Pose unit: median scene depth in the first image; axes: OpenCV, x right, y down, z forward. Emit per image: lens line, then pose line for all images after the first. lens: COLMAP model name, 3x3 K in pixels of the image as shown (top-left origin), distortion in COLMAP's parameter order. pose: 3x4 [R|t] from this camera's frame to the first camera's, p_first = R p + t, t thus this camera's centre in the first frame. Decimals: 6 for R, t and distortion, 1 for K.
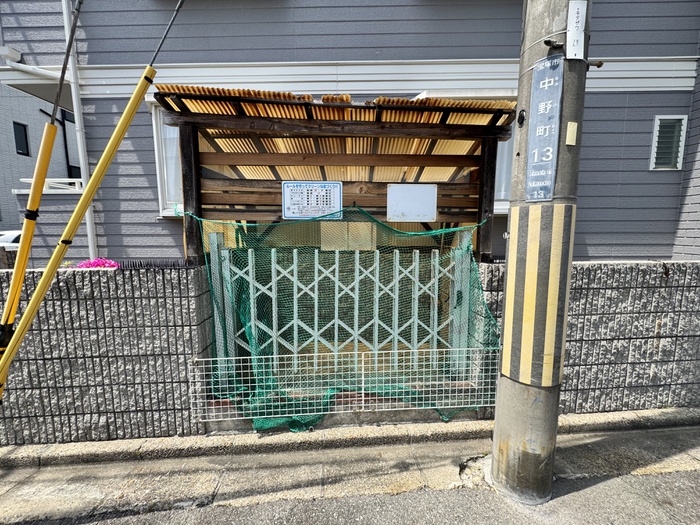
lens RADIAL K [[280.3, 0, 350.0], [0, 280.3, 262.5], [0, 0, 1]] dist [-0.003403, 0.000283]
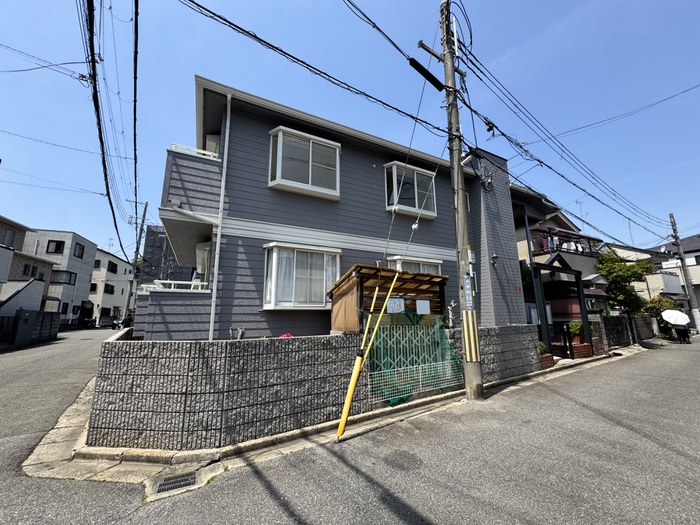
lens RADIAL K [[280.3, 0, 350.0], [0, 280.3, 262.5], [0, 0, 1]] dist [-0.003403, 0.000283]
pose [[0.875877, 0.086112, 0.474790, -1.782248], [0.059925, 0.956920, -0.284102, 0.105222], [-0.478800, 0.277289, 0.832983, -1.075190]]
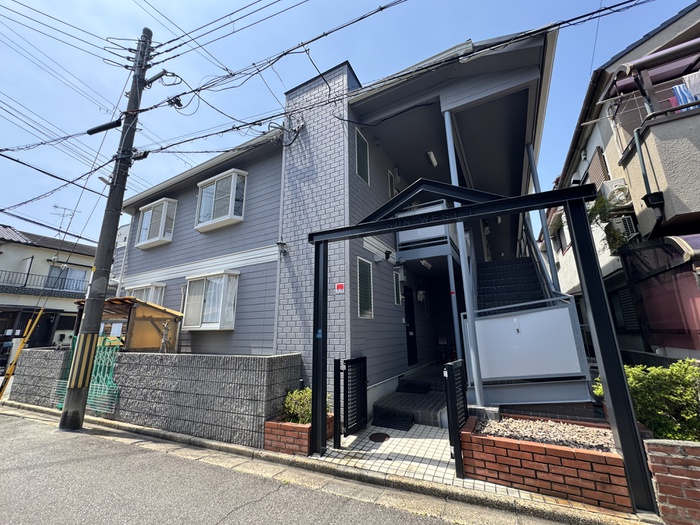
lens RADIAL K [[280.3, 0, 350.0], [0, 280.3, 262.5], [0, 0, 1]] dist [-0.003403, 0.000283]
pose [[0.884485, -0.115203, -0.452122, 3.841972], [-0.035173, 0.949816, -0.310826, -0.057806], [0.465241, 0.290824, 0.836046, -0.471737]]
